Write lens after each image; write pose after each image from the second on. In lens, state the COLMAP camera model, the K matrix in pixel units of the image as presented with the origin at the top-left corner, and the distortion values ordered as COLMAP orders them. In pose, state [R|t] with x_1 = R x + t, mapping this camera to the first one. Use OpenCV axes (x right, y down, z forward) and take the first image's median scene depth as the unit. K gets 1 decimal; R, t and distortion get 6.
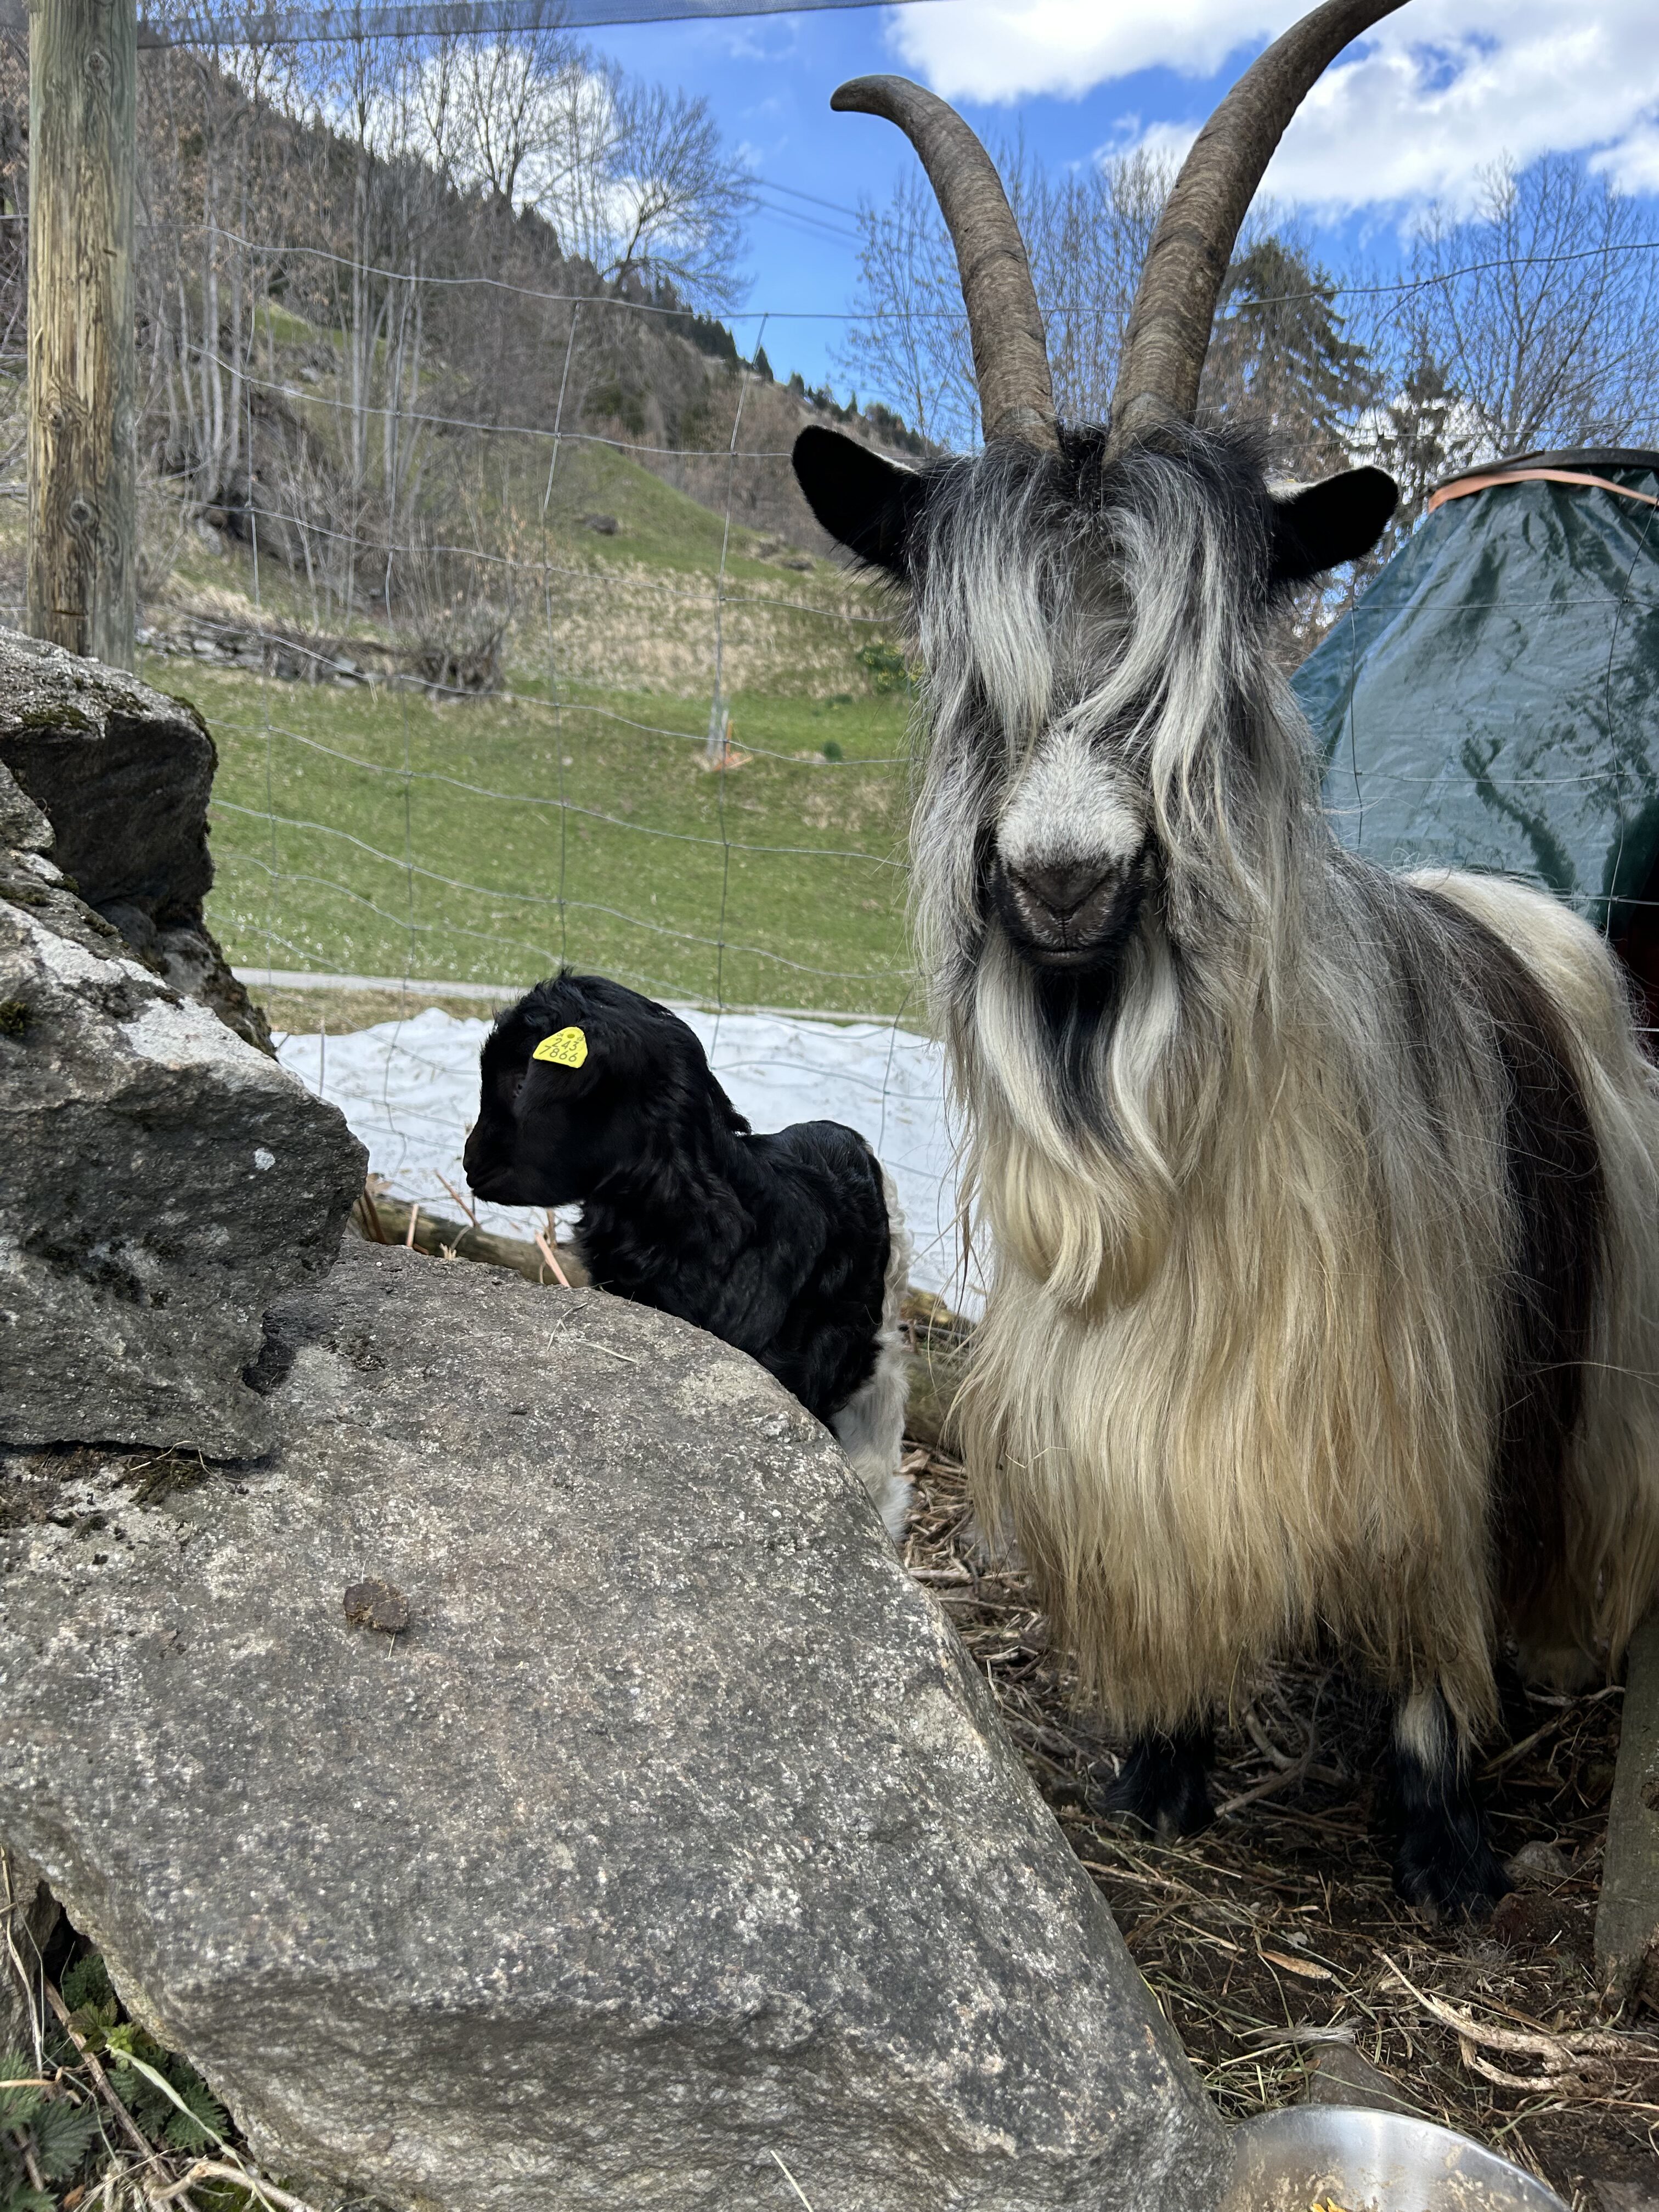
lens RADIAL K [[1673.1, 0, 829.5], [0, 1673.1, 1106.0], [0, 0, 1]] dist [0.045775, -0.043333]
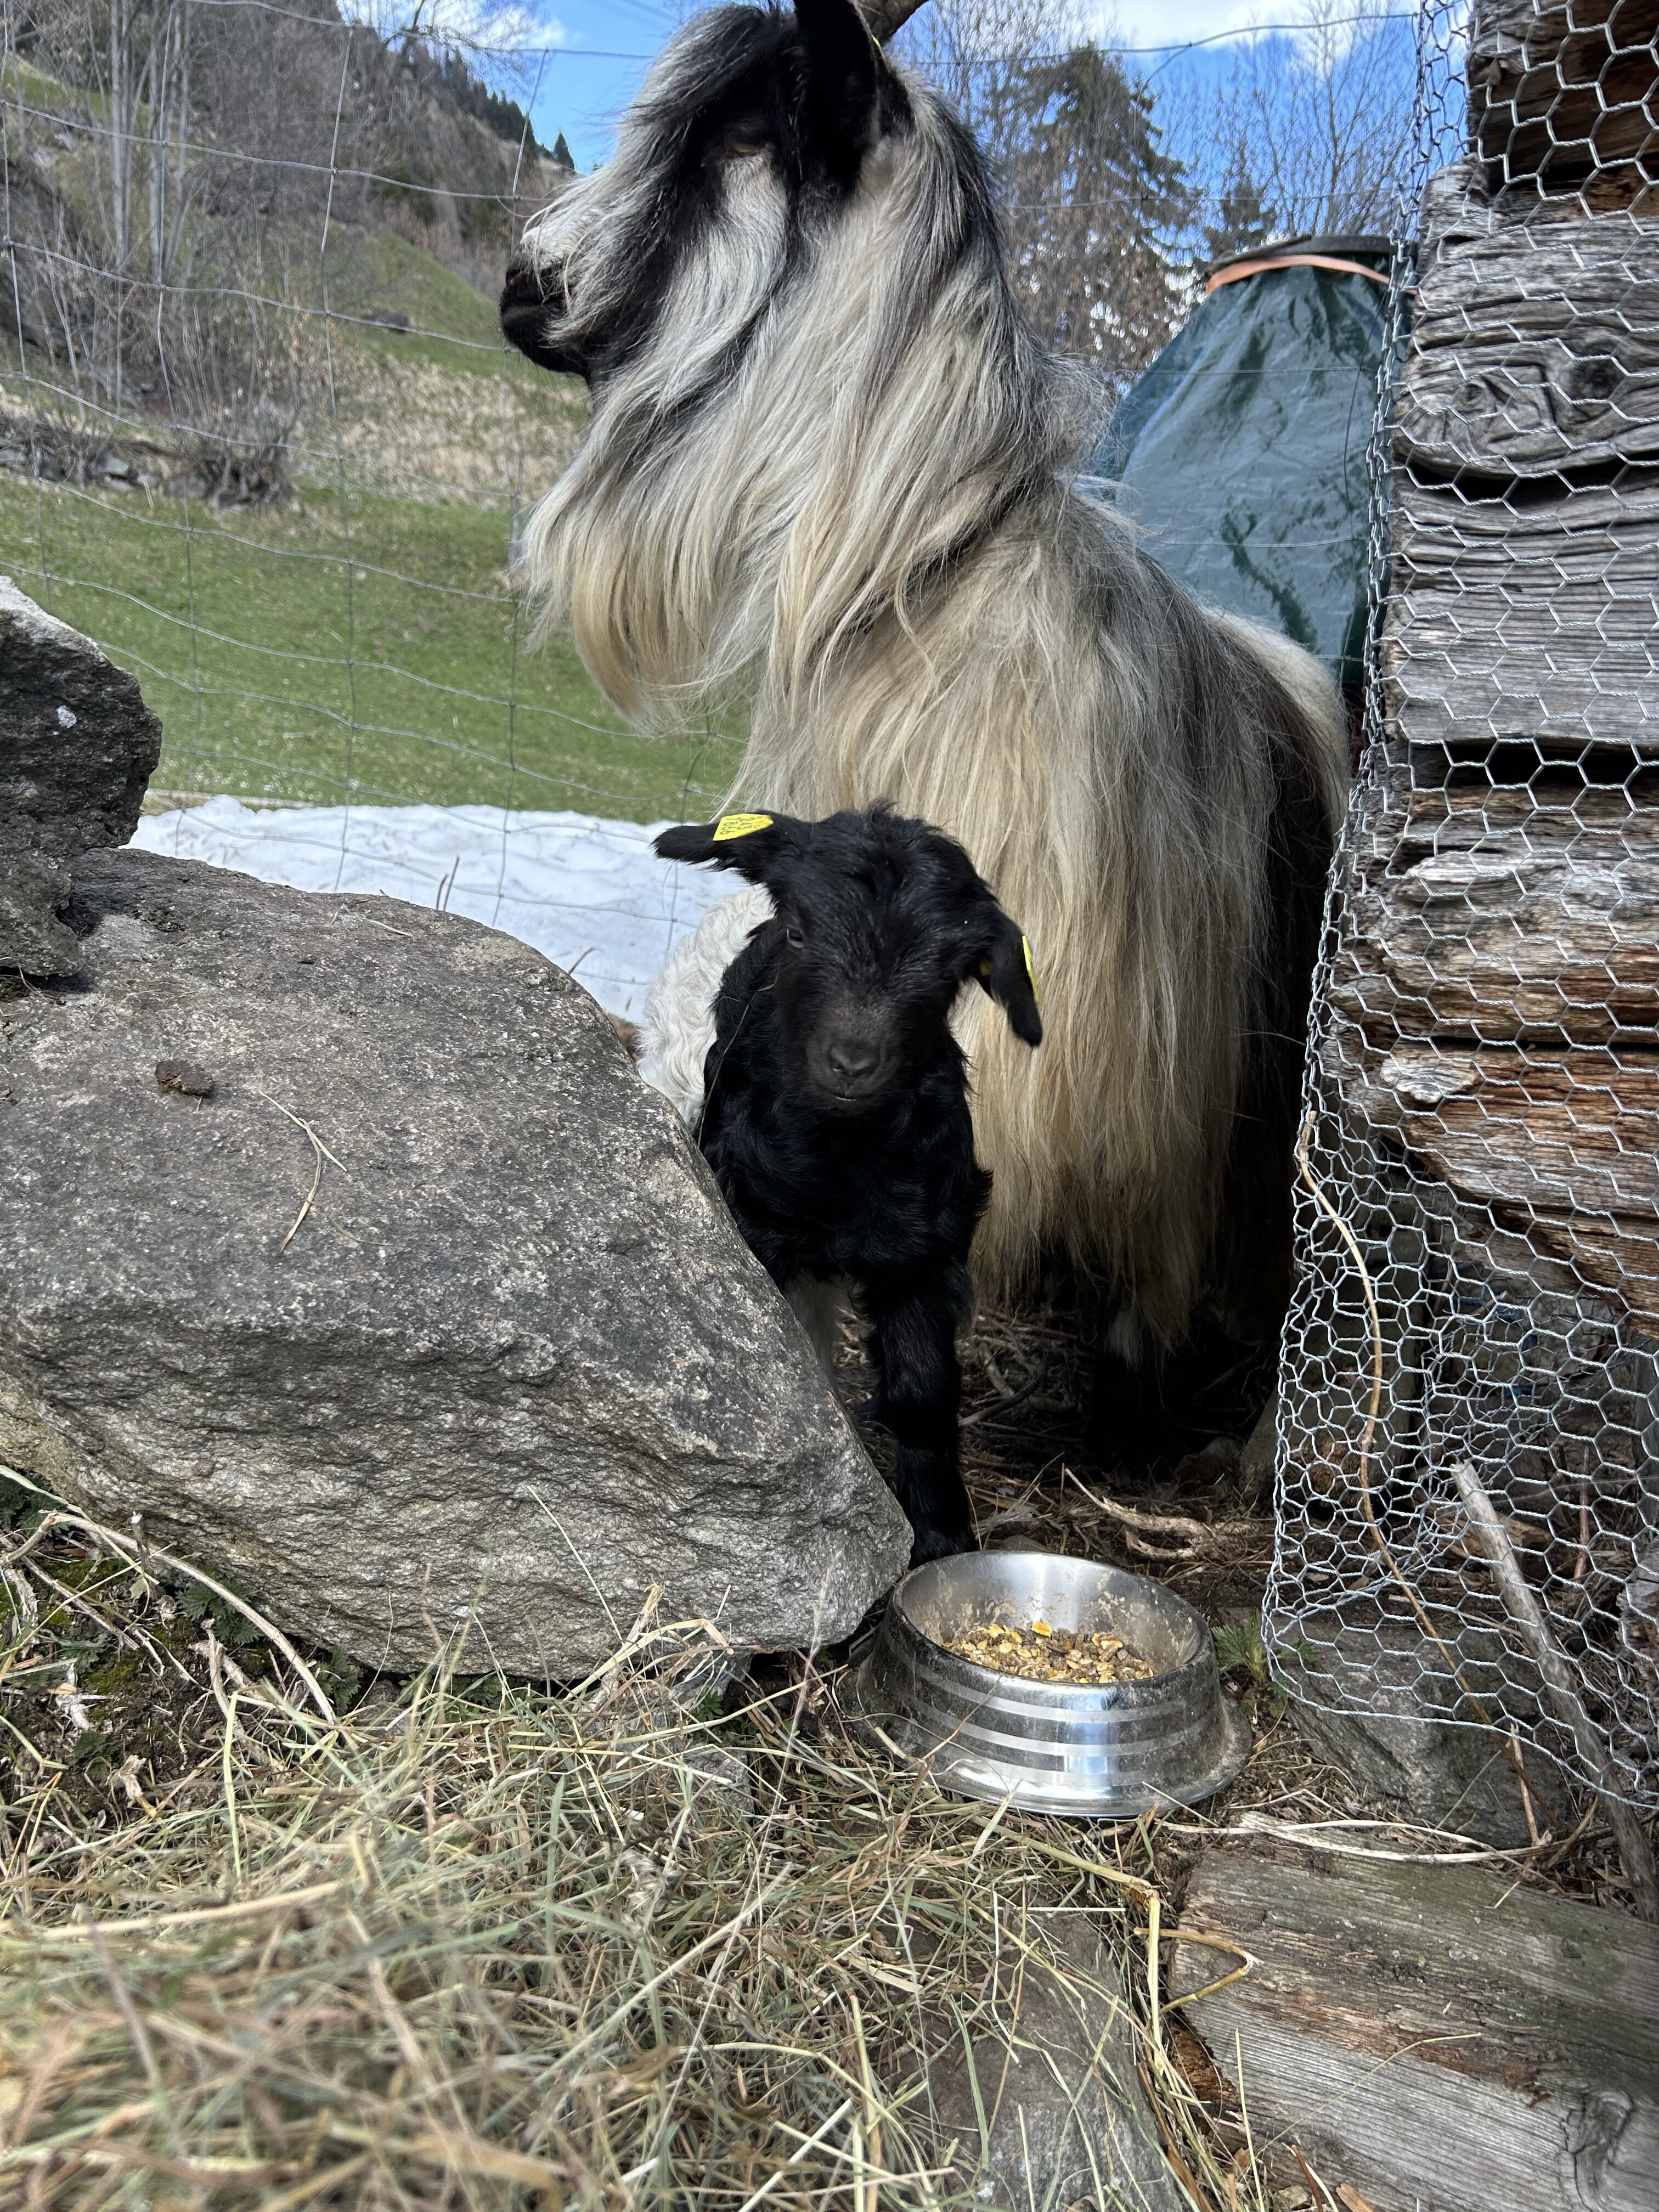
lens RADIAL K [[1673.7, 0, 806.5], [0, 1673.7, 1089.6], [0, 0, 1]] dist [0.051620, -0.046507]
pose [[0.995245, -0.008447, 0.097032, 0.051194], [-0.000126, 0.996120, 0.088002, 0.210469], [-0.097399, -0.087596, 0.991383, -0.219159]]
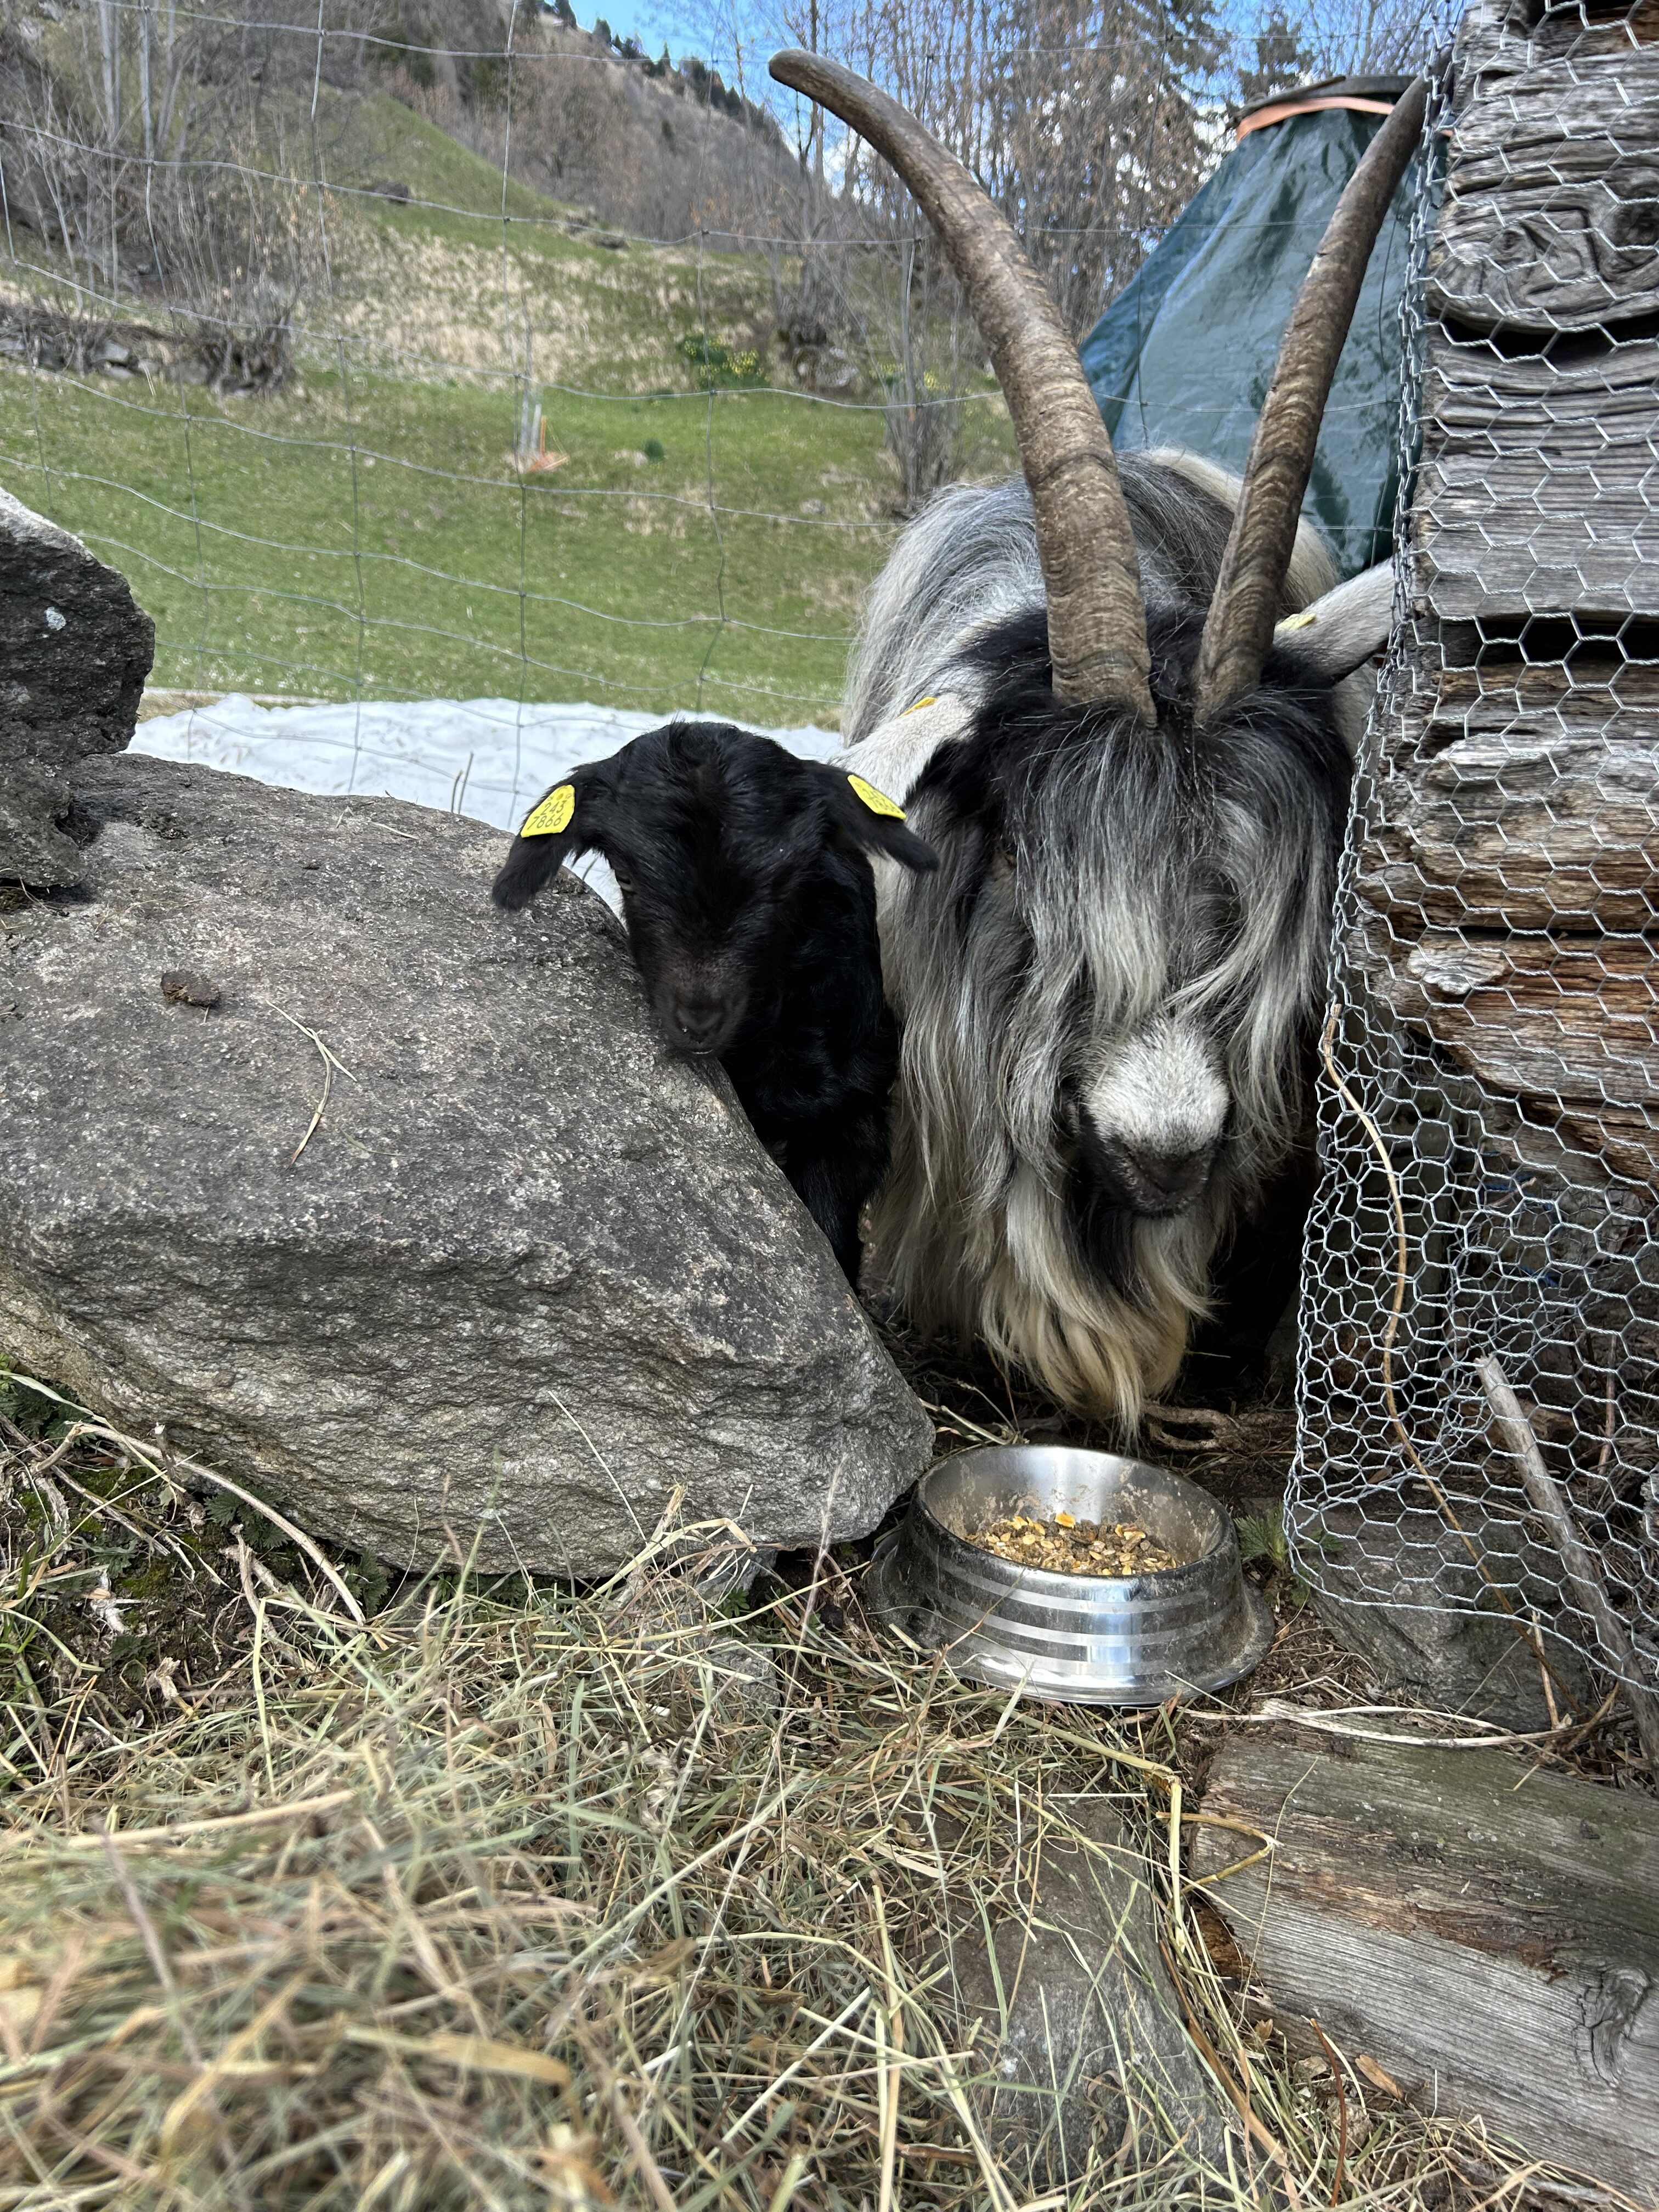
lens RADIAL K [[1673.1, 0, 807.3], [0, 1673.1, 1098.6], [0, 0, 1]] dist [0.063634, -0.069881]
pose [[0.996313, -0.030510, 0.080181, 0.062024], [0.017648, 0.987524, 0.156479, 0.205831], [-0.083955, -0.154487, 0.984421, -0.202381]]
